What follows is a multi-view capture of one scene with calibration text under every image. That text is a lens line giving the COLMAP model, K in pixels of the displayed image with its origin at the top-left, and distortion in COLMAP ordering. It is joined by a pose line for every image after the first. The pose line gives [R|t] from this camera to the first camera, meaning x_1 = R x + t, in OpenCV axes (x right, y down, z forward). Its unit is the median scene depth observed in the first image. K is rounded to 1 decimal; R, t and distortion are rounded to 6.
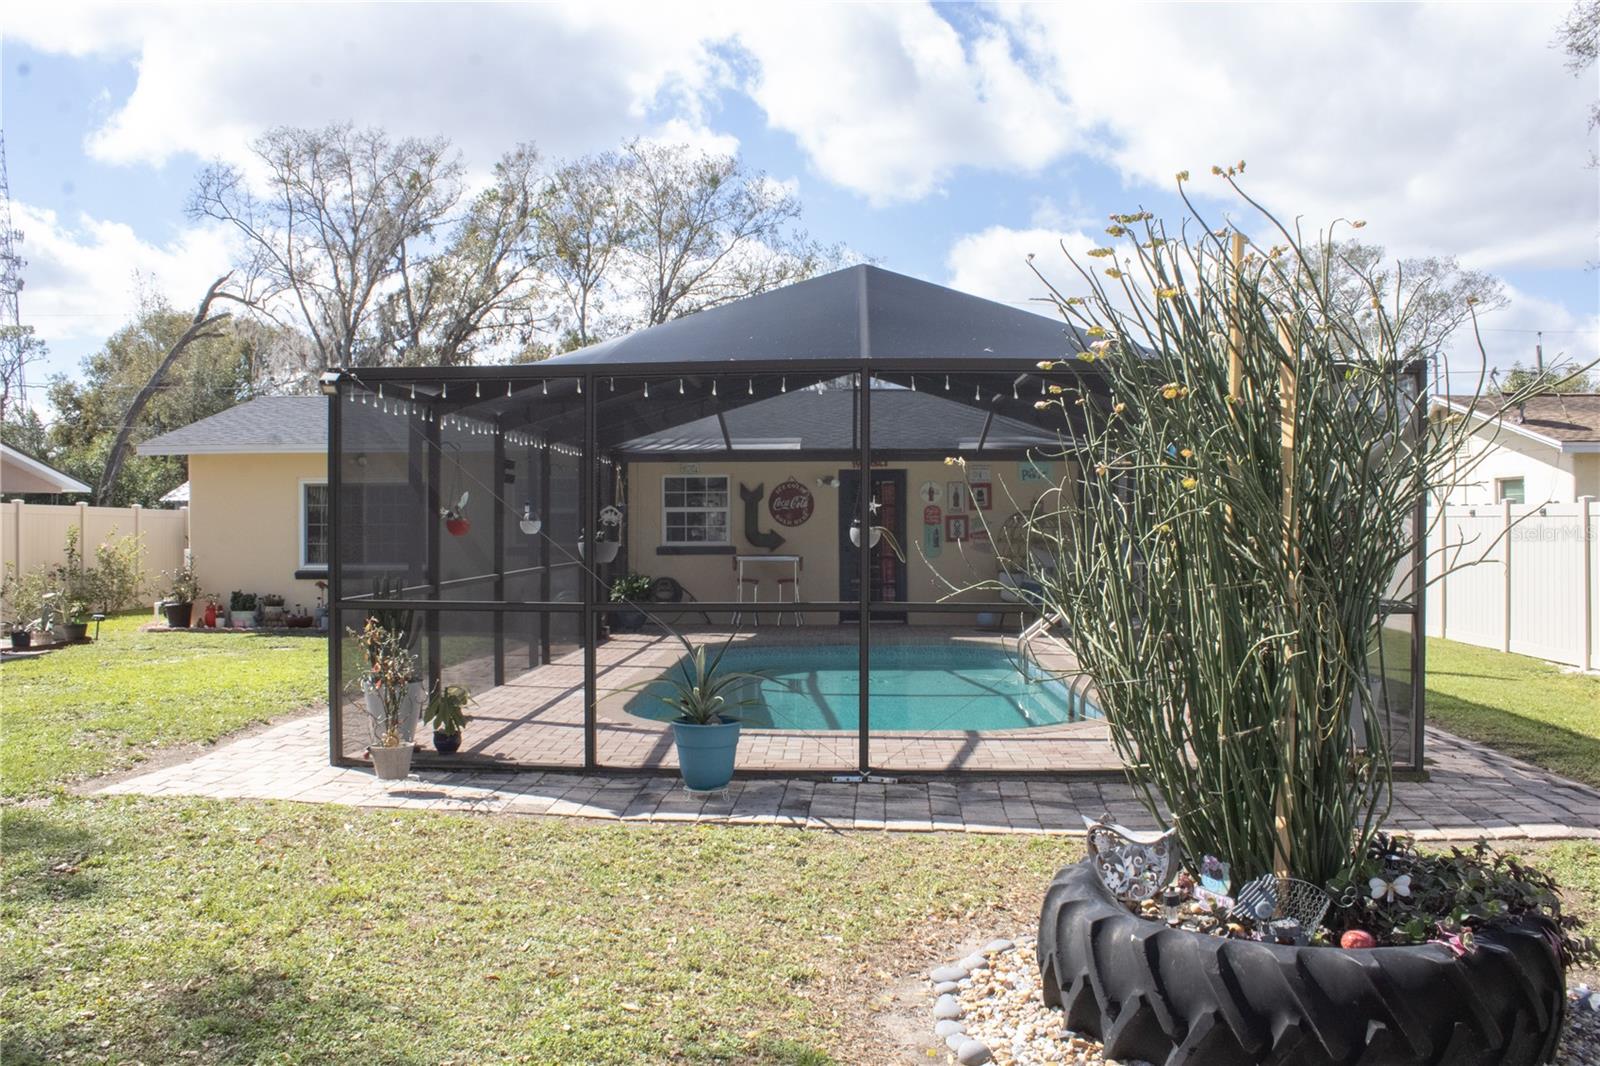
lens RADIAL K [[1349.4, 0, 800.0], [0, 1349.4, 533.0], [0, 0, 1]] dist [-0.167244, 0.139174]
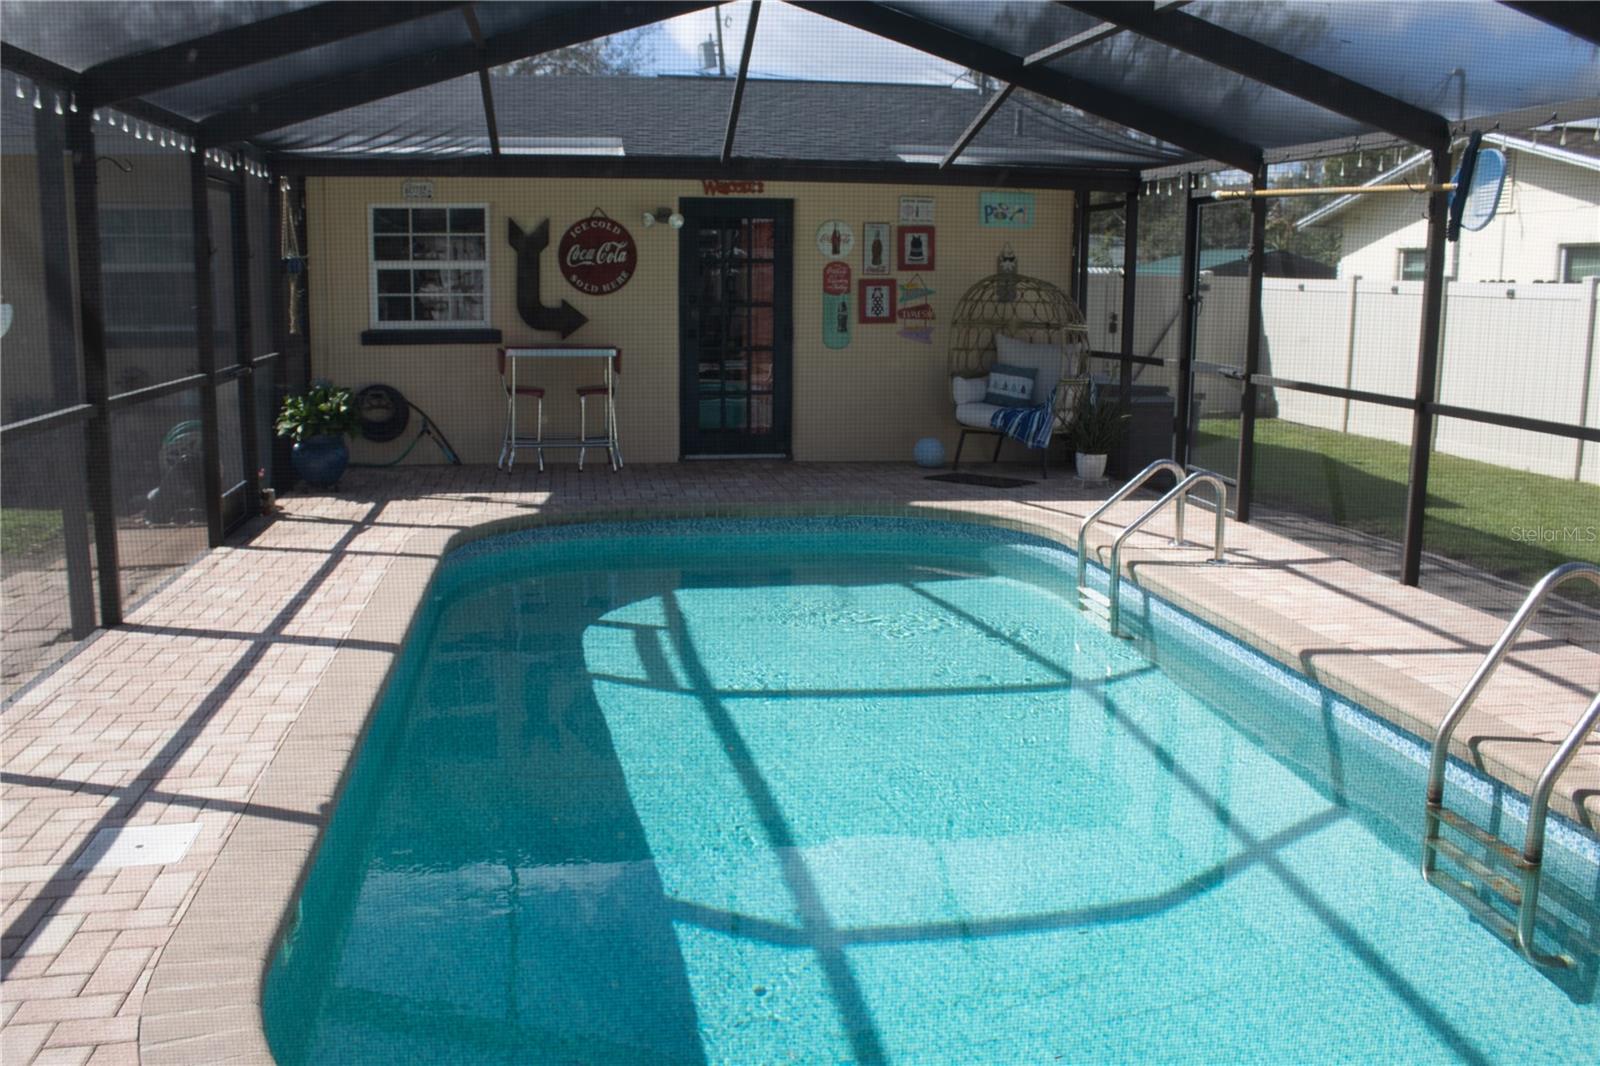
lens RADIAL K [[1401.7, 0, 800.0], [0, 1401.7, 533.0], [0, 0, 1]] dist [-0.161677, 0.139404]
pose [[0.980895, -0.021697, 0.193324, -0.012932], [-0.012108, 0.985025, 0.171985, -0.002652], [-0.194160, -0.171040, 0.965944, 0.128714]]
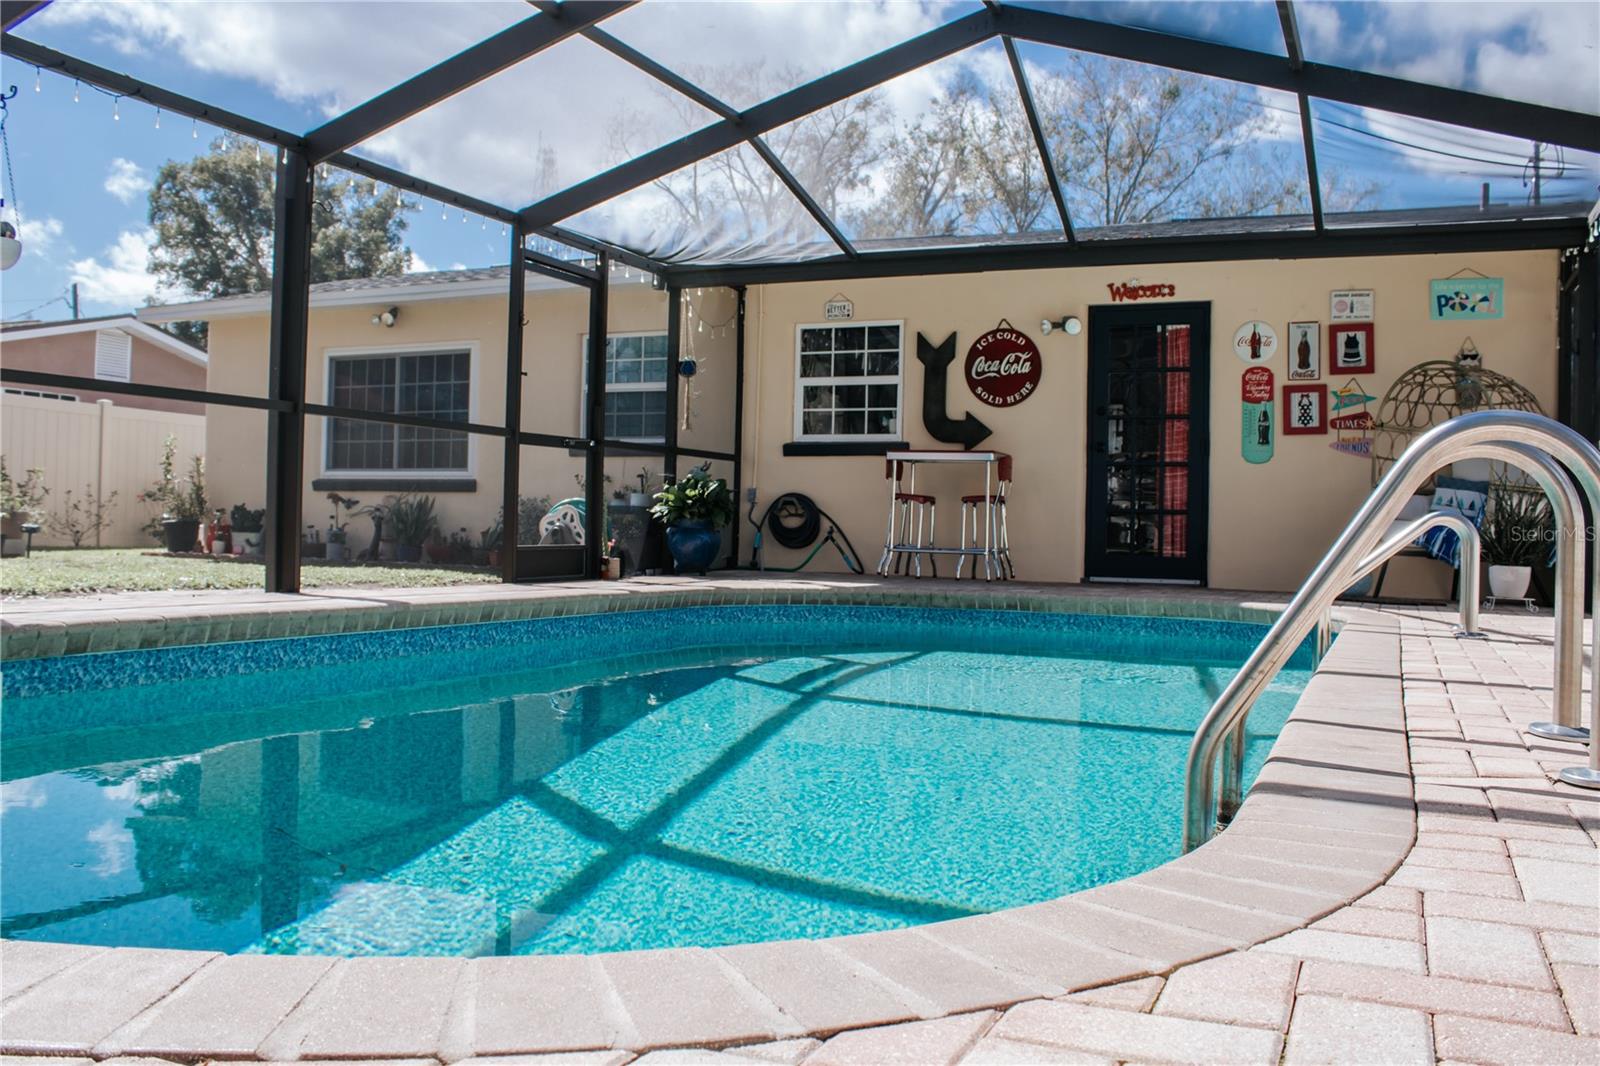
lens RADIAL K [[1366.3, 0, 800.0], [0, 1366.3, 533.0], [0, 0, 1]] dist [-0.166845, 0.157501]
pose [[0.925012, 0.026339, -0.379024, 0.044078], [-0.028401, 0.999597, 0.000150, 0.016707], [0.378875, 0.010626, 0.925387, 0.145334]]
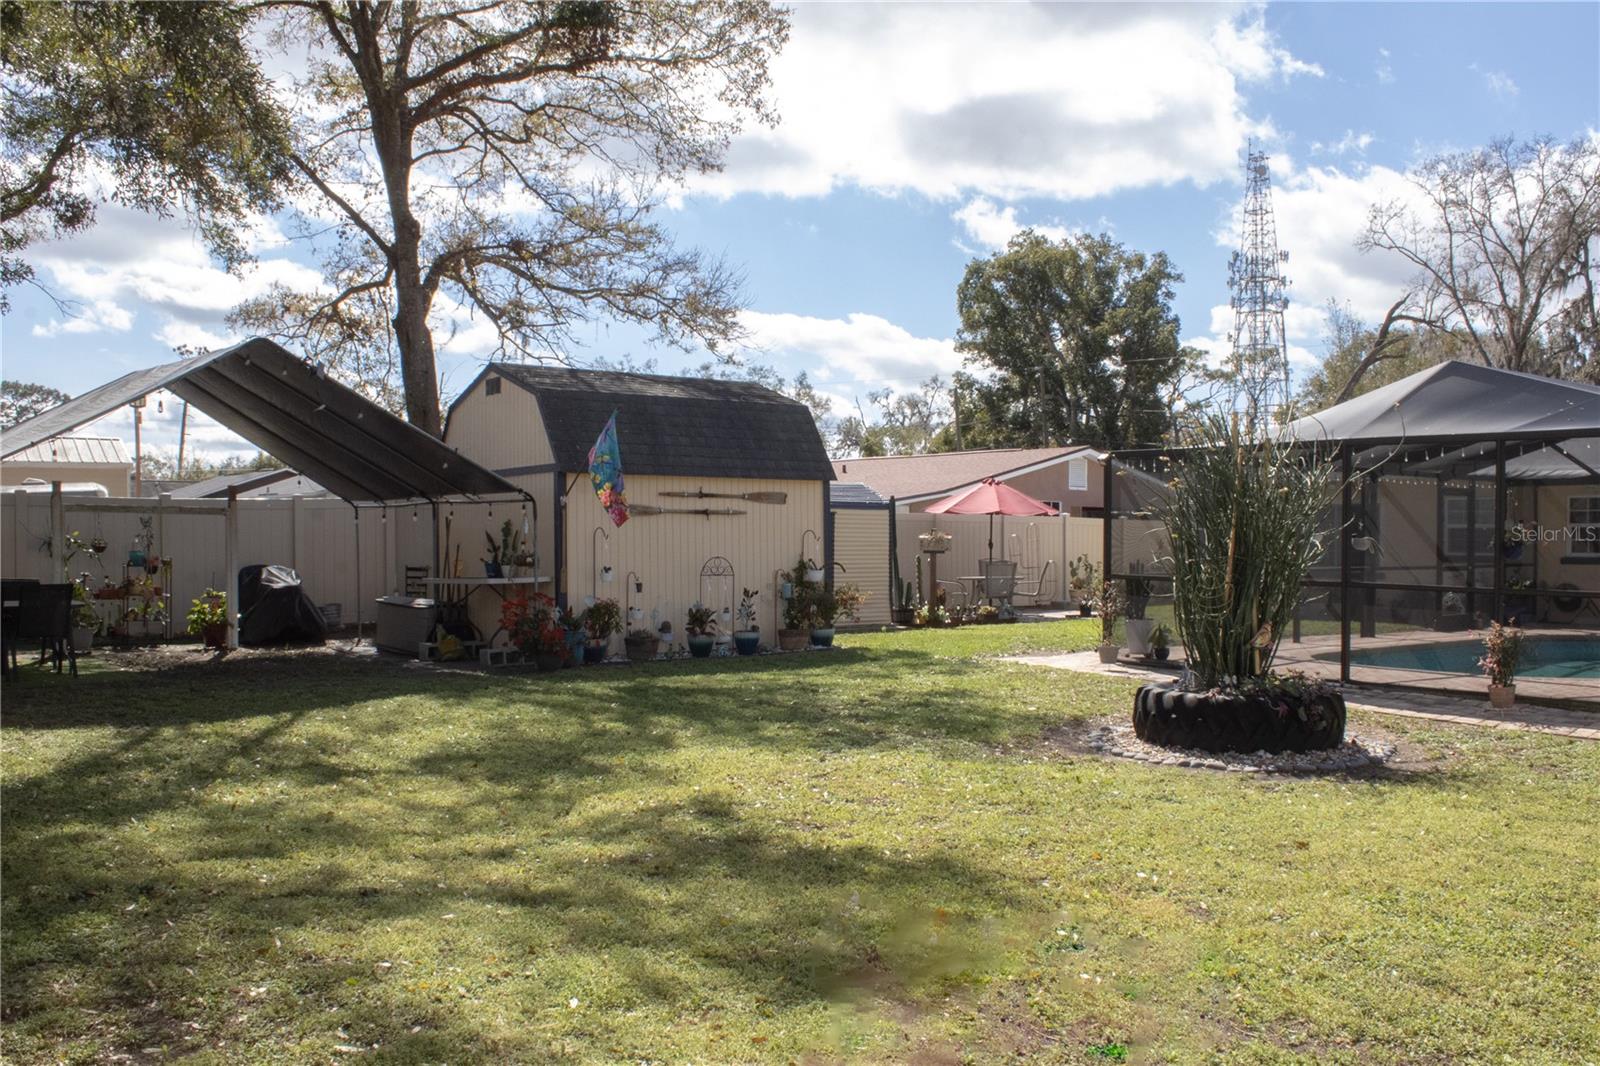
lens RADIAL K [[1447.8, 0, 811.5], [0, 1447.8, 563.7], [0, 0, 1]] dist [-0.169530, 0.149013]
pose [[0.639936, 0.020222, -0.768162, 0.135125], [-0.010833, 0.999792, 0.017295, 0.000767], [0.768352, -0.002747, 0.640021, -0.090747]]
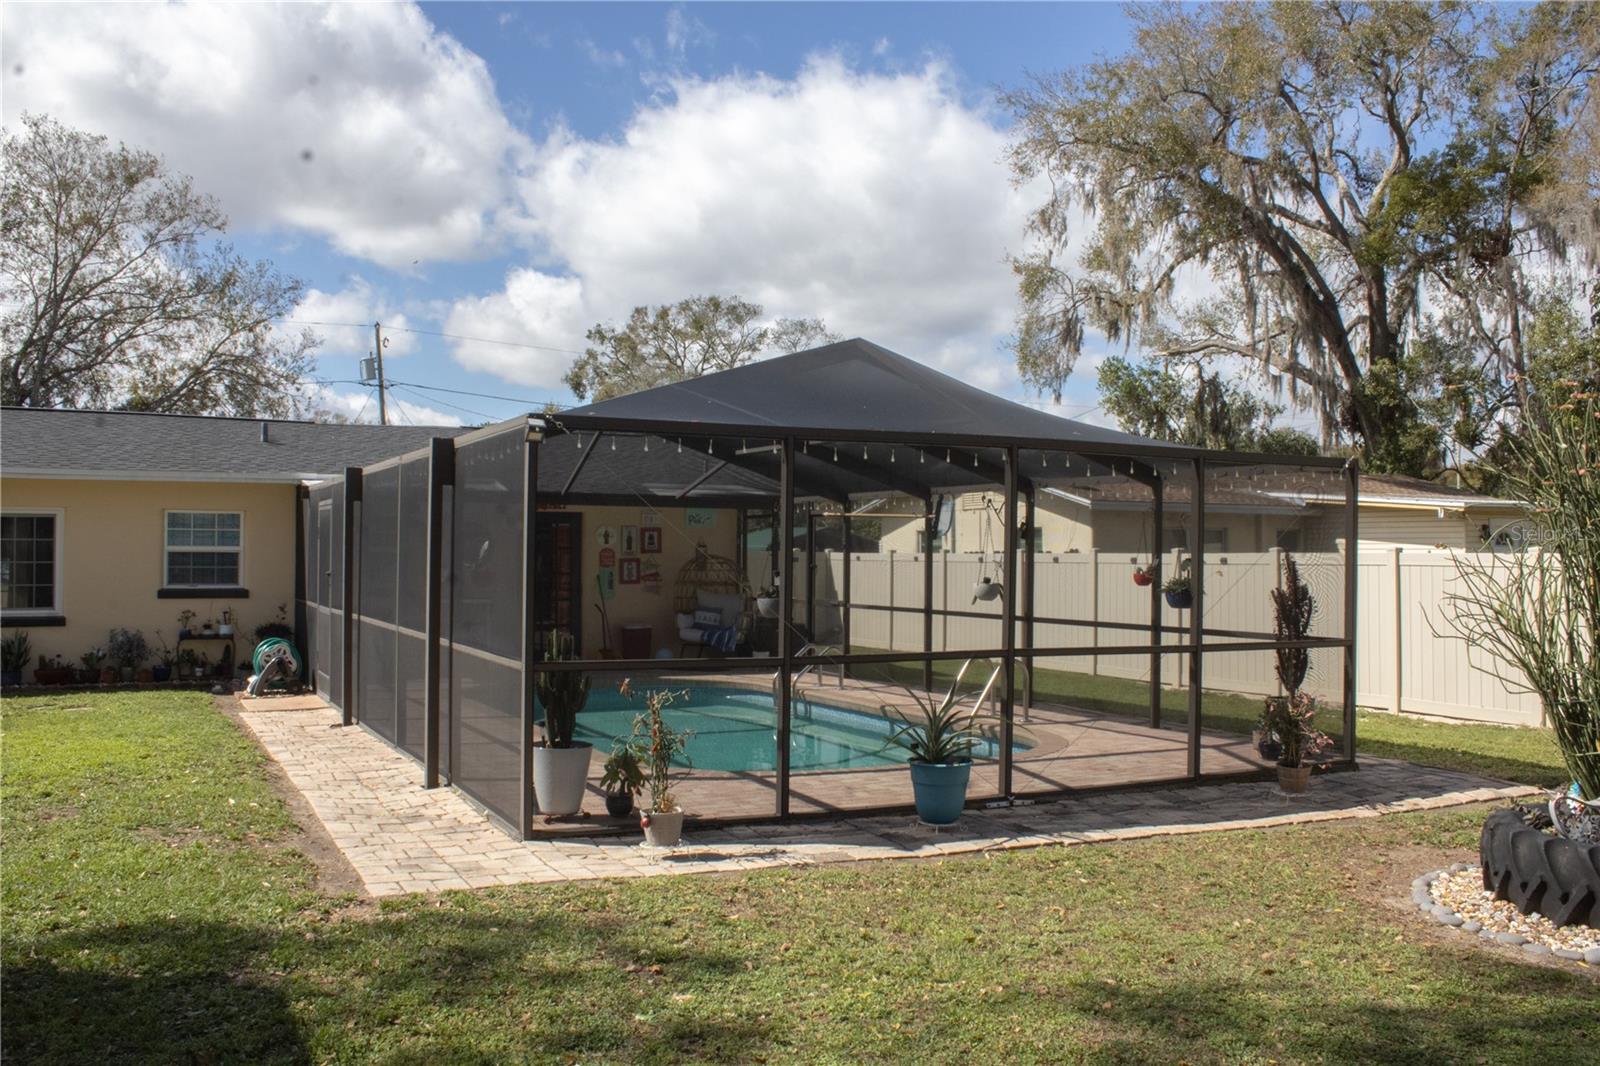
lens RADIAL K [[1349.4, 0, 800.0], [0, 1349.4, 533.0], [0, 0, 1]] dist [-0.167244, 0.139174]
pose [[0.871934, 0.016361, 0.489349, -0.090724], [-0.004902, 0.999683, -0.024689, -0.002518], [-0.489598, 0.019129, 0.871738, 0.011967]]
